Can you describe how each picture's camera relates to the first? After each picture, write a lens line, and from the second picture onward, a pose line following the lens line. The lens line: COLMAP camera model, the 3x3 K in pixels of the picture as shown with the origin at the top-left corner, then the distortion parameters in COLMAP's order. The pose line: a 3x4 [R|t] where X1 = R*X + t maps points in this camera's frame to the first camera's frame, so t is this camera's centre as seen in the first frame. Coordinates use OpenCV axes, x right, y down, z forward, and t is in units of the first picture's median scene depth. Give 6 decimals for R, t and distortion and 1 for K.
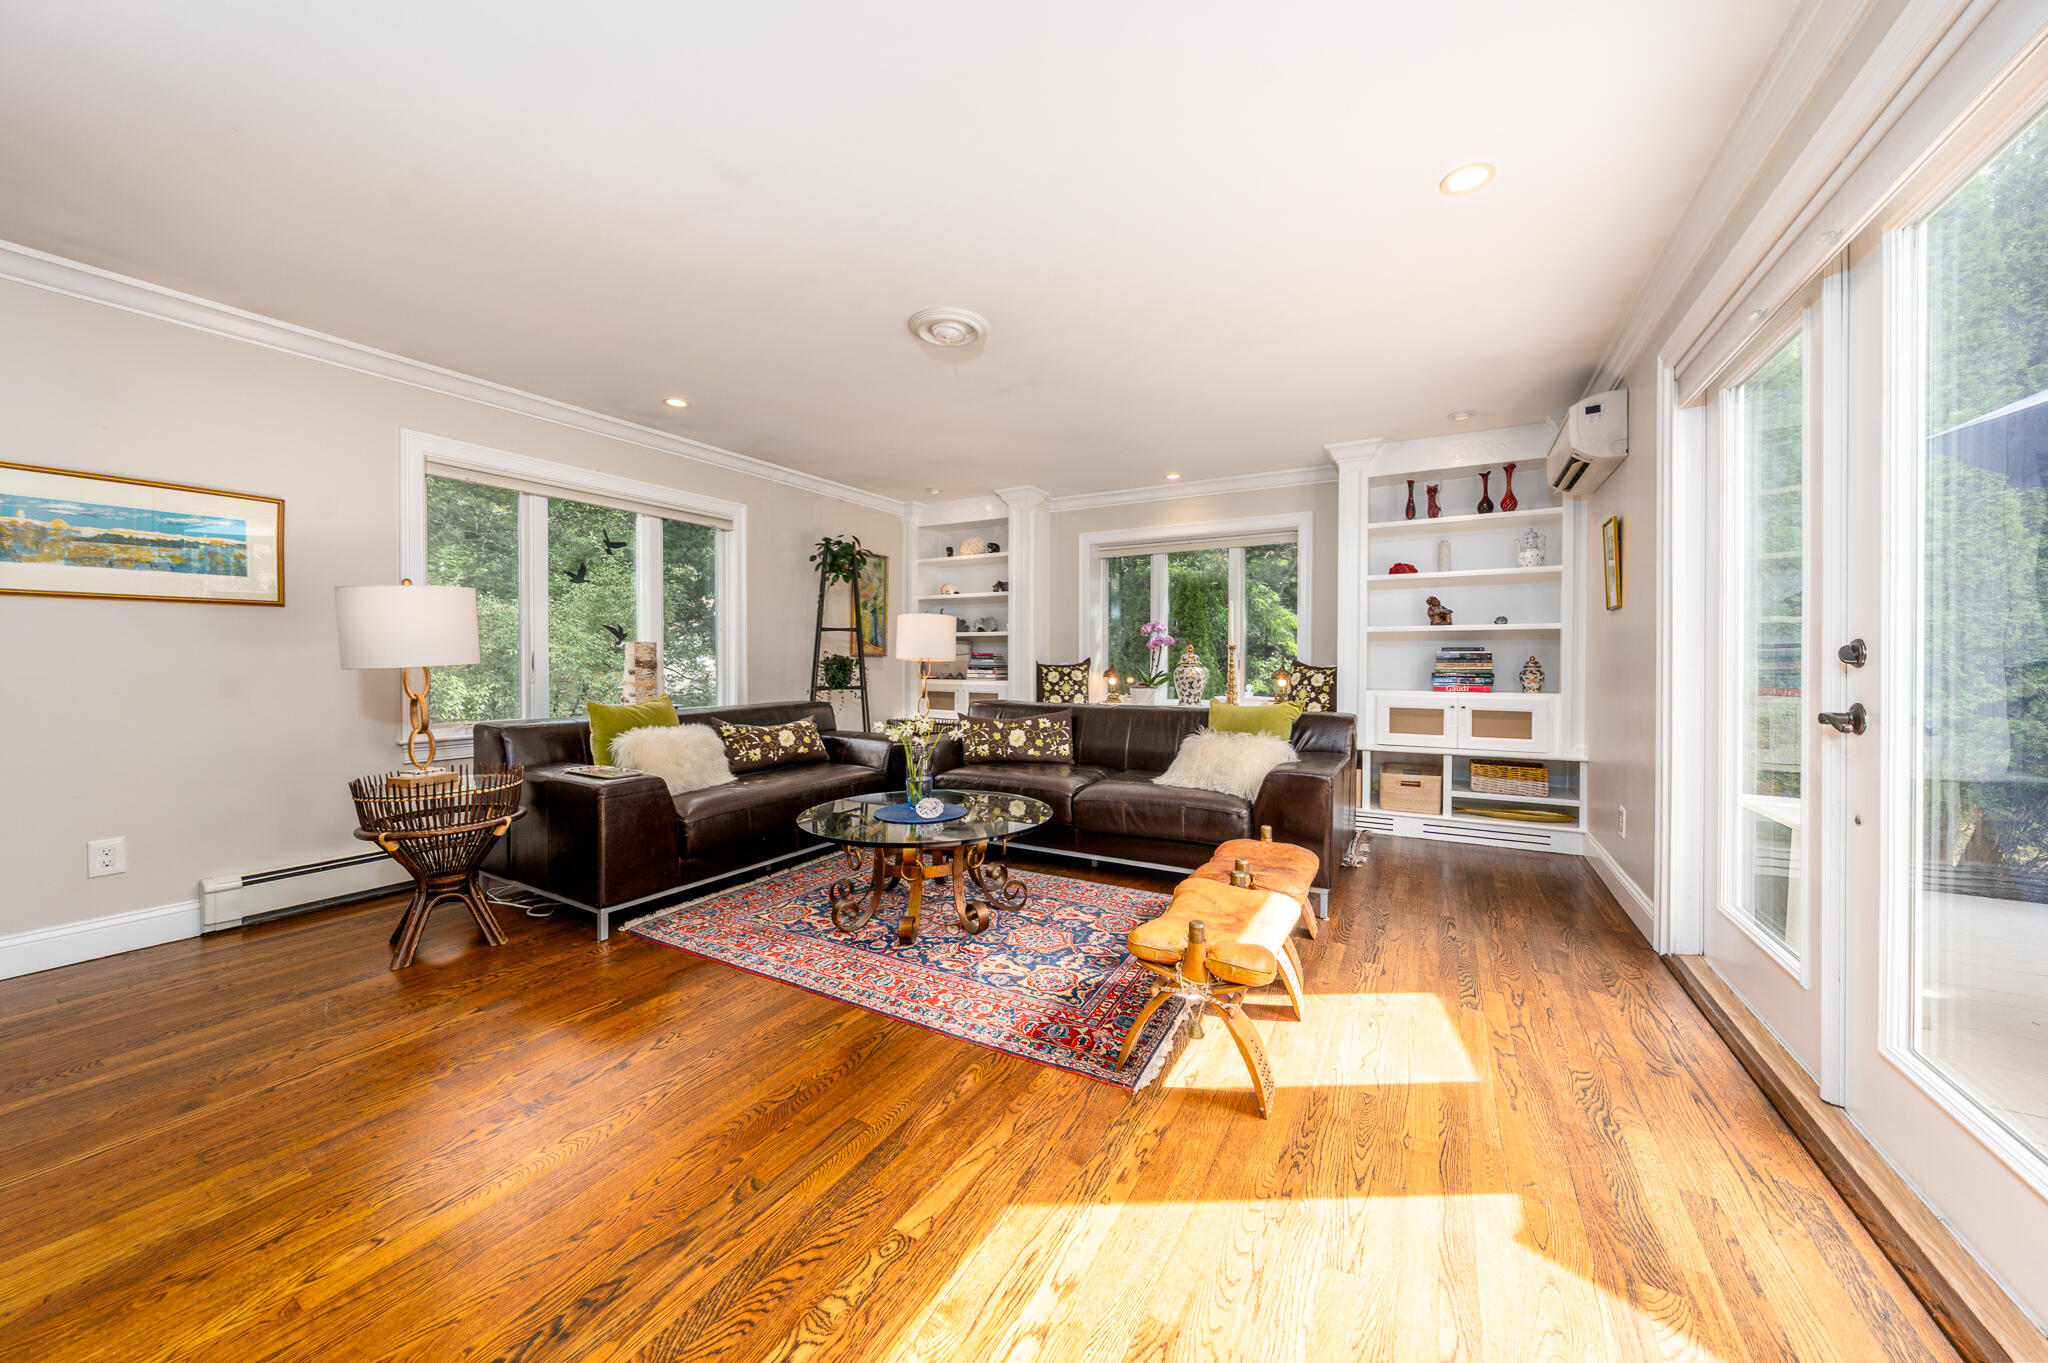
lens RADIAL K [[702.0, 0, 1045.5], [0, 702.0, 663.7], [0, 0, 1]] dist [0.000438, -0.000026]
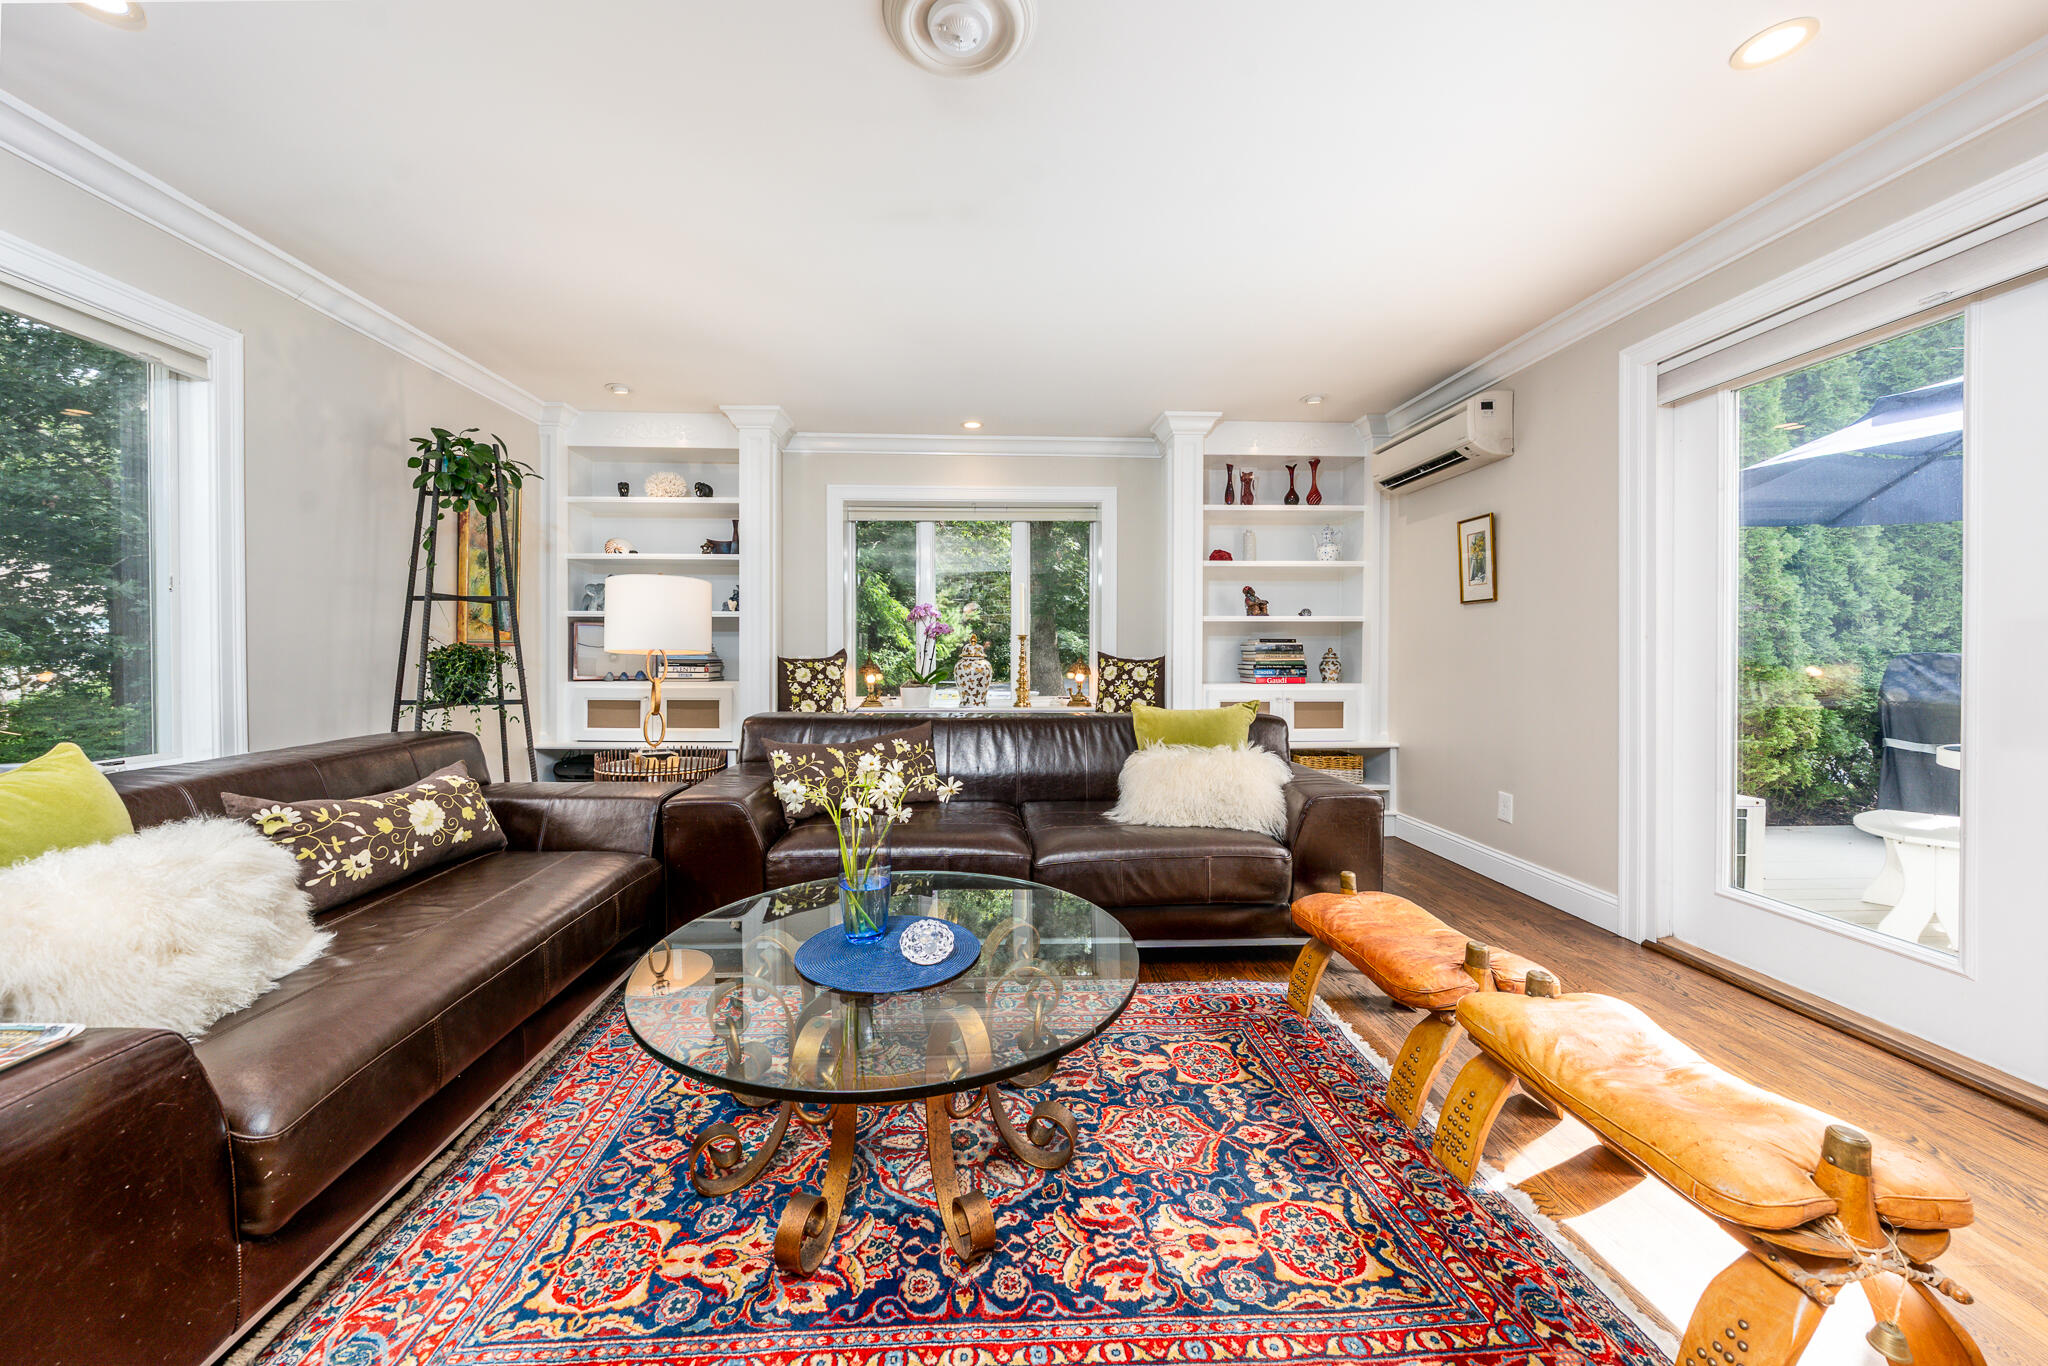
lens RADIAL K [[701.5, 0, 994.9], [0, 701.5, 656.6], [0, 0, 1]] dist [-0.004976, 0.000219]
pose [[0.856812, -0.005192, 0.515602, -0.274116], [0.004348, 0.999987, 0.002845, -0.002683], [-0.515610, -0.000196, 0.856823, 0.381561]]
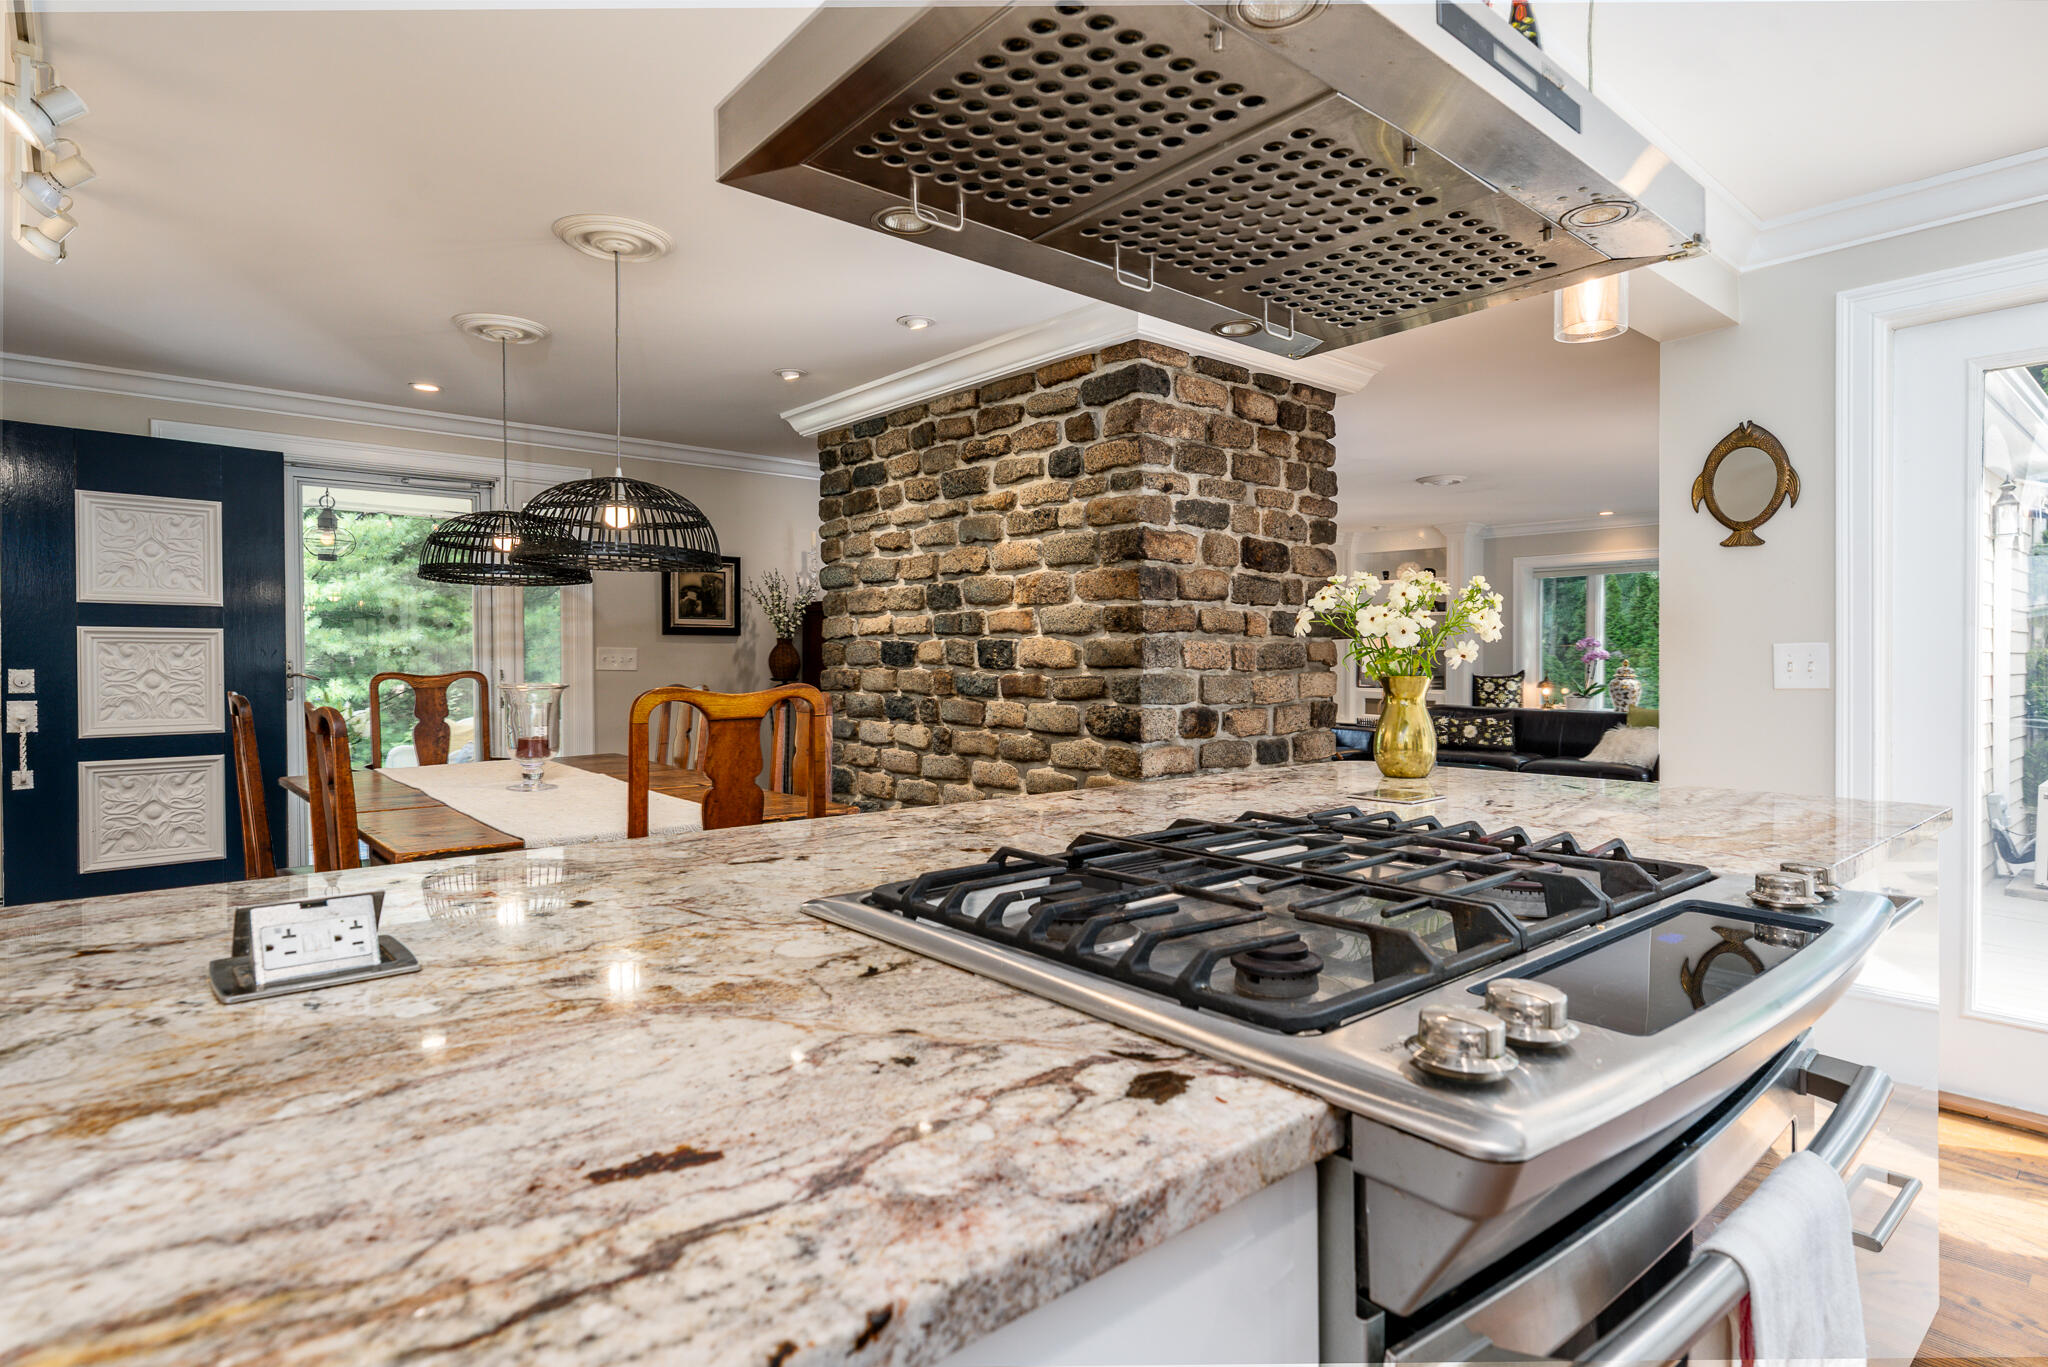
lens RADIAL K [[1049.6, 0, 1025.2], [0, 1049.6, 667.3], [0, 0, 1]] dist [0.031818, 0.000060]
pose [[0.936217, 0.001185, -0.351421, -0.129135], [-0.000662, 0.999998, 0.001611, -0.022007], [0.351423, -0.001276, 0.936216, -1.235295]]
